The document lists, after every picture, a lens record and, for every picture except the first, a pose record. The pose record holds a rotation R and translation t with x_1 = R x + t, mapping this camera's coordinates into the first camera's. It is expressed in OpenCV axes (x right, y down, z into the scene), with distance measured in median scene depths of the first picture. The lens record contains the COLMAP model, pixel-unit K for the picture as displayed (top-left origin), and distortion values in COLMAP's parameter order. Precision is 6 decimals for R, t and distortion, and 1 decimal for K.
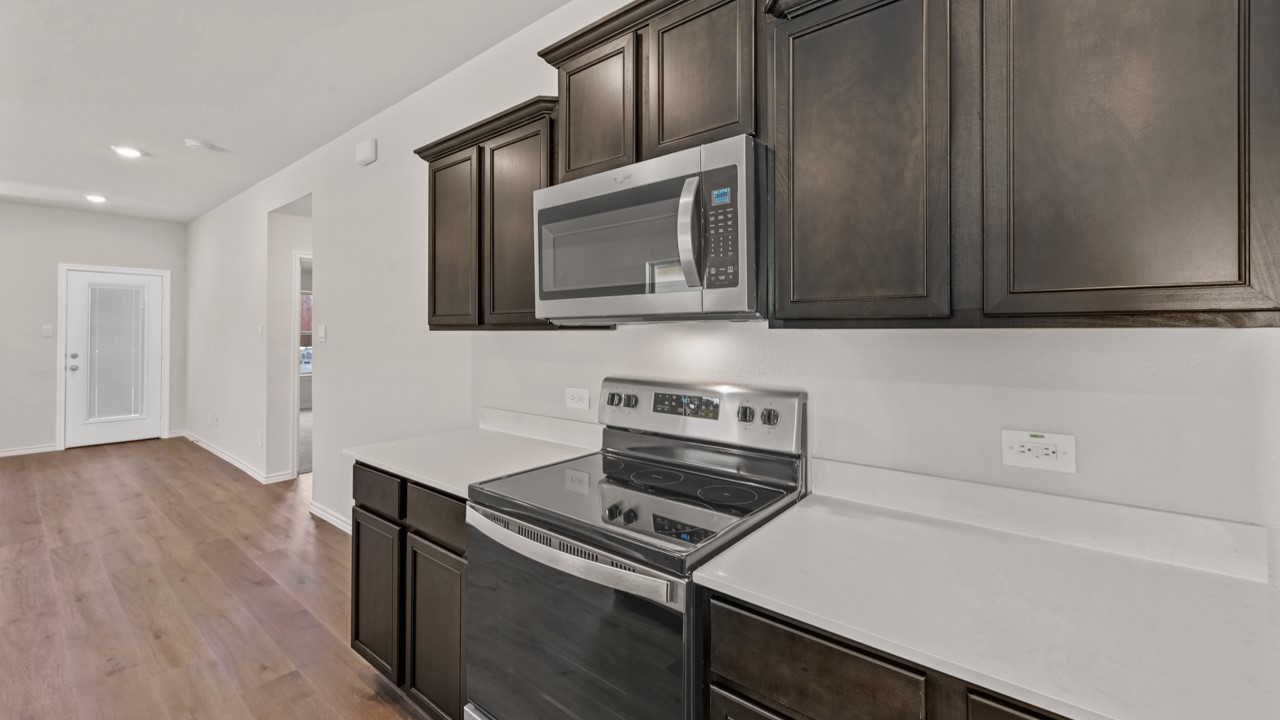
lens RADIAL K [[515.9, 0, 637.1], [0, 515.9, 327.4], [0, 0, 1]] dist [0.000397, 0.000063]
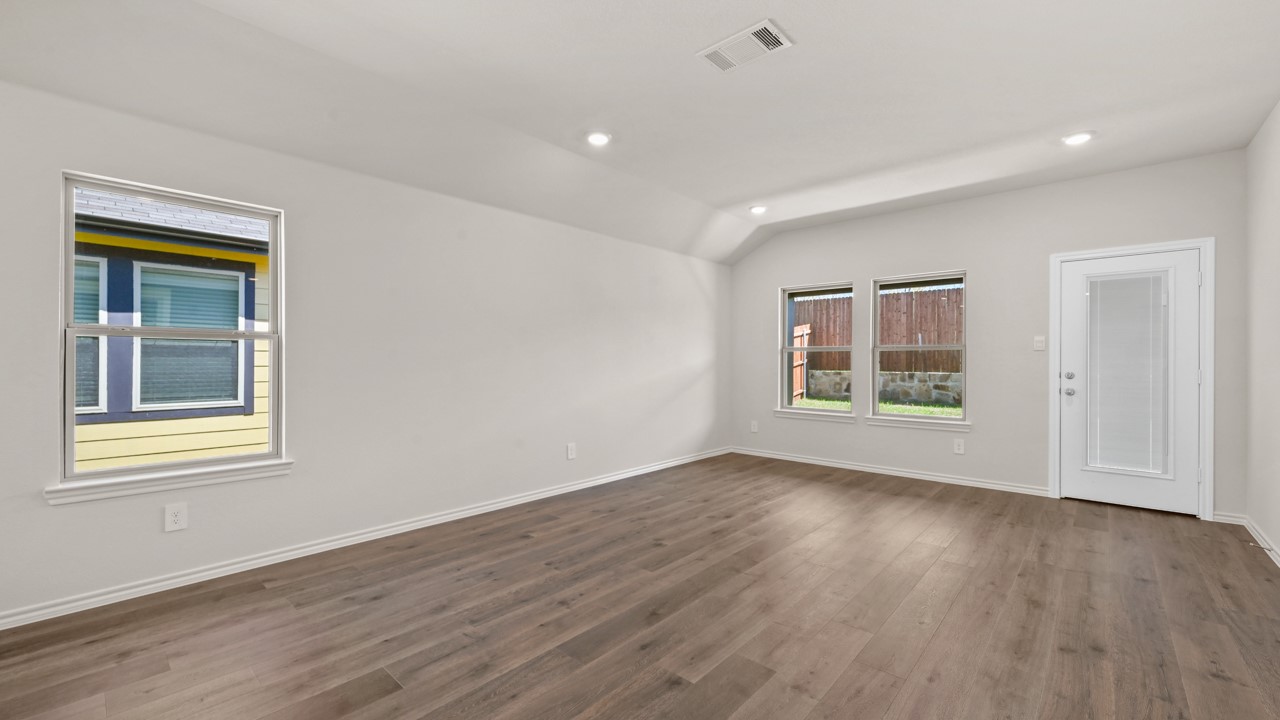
lens RADIAL K [[512.7, 0, 640.0], [0, 512.7, 360.0], [0, 0, 1]] dist [0.000393, 0.000000]
pose [[-0.050205, -0.003145, -0.998734, -1.048063], [0.006379, 0.999974, -0.003469, 0.101284], [0.998719, -0.006545, -0.050184, 1.364748]]
